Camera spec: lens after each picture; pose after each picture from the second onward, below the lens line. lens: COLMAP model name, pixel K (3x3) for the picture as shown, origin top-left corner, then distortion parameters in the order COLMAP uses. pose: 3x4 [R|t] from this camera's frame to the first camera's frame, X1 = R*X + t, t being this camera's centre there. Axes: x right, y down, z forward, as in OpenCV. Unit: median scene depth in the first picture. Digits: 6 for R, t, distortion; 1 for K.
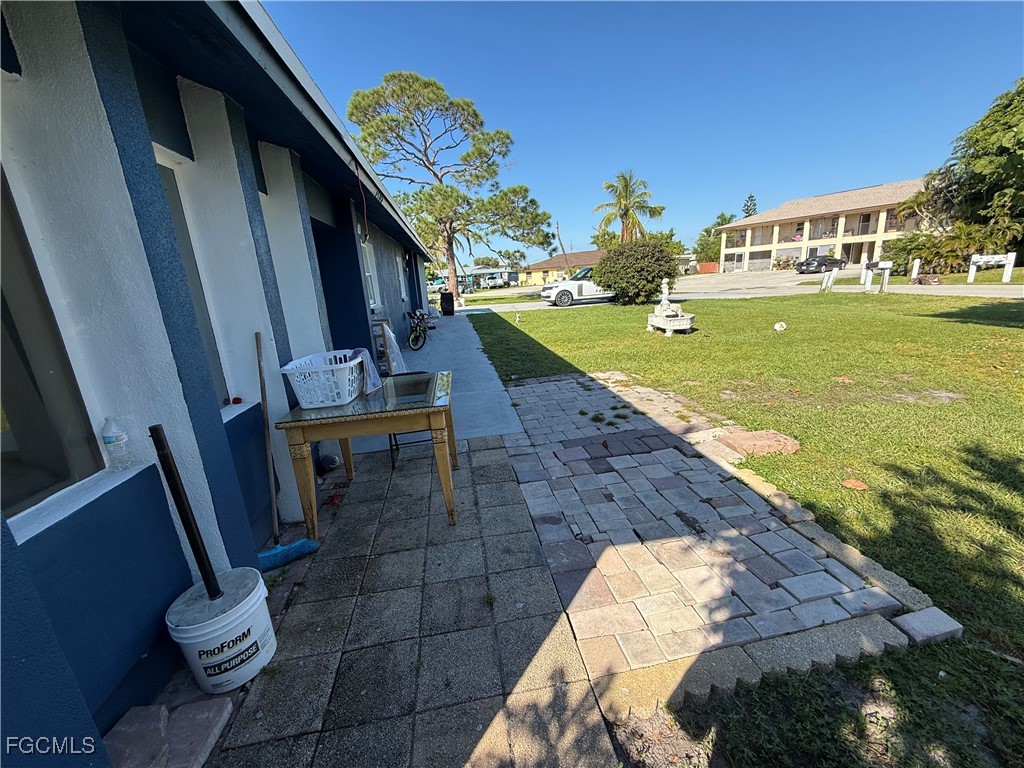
lens RADIAL K [[407.7, 0, 513.8], [0, 407.7, 383.4], [0, 0, 1]] dist [-0.001067, 0.000151]
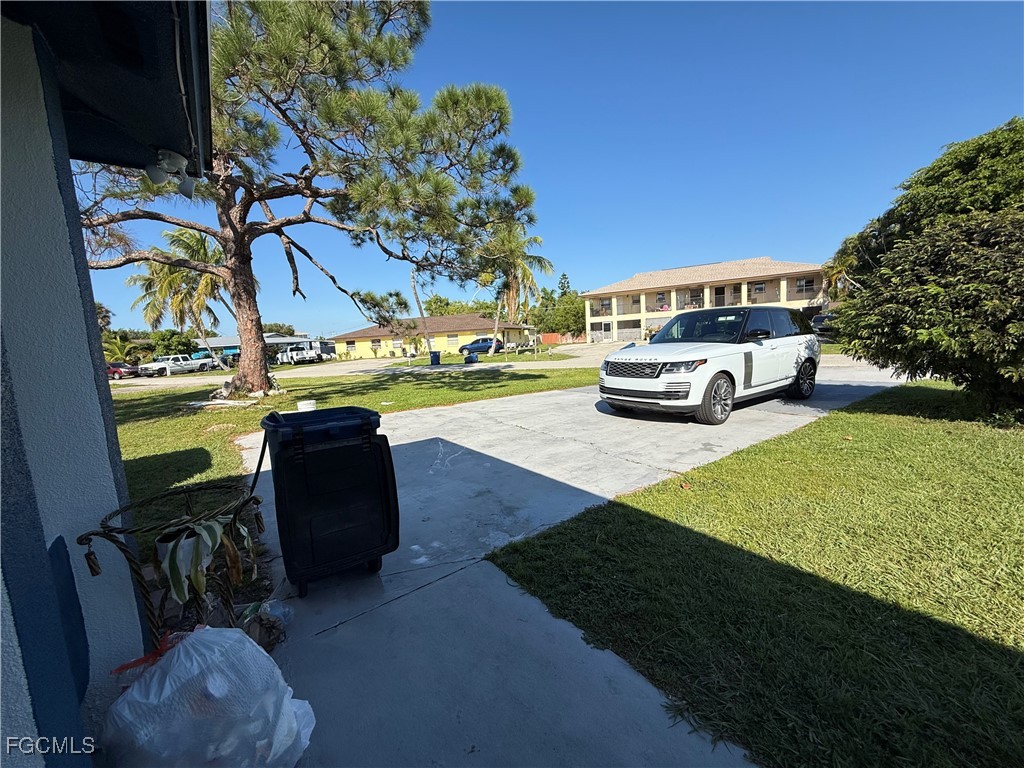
lens RADIAL K [[407.7, 0, 513.7], [0, 407.7, 383.2], [0, 0, 1]] dist [-0.001067, 0.000151]
pose [[0.885453, -0.038731, 0.463112, -0.100087], [0.118577, 0.982366, -0.144558, -0.121975], [-0.449347, 0.182914, 0.874431, 0.502913]]
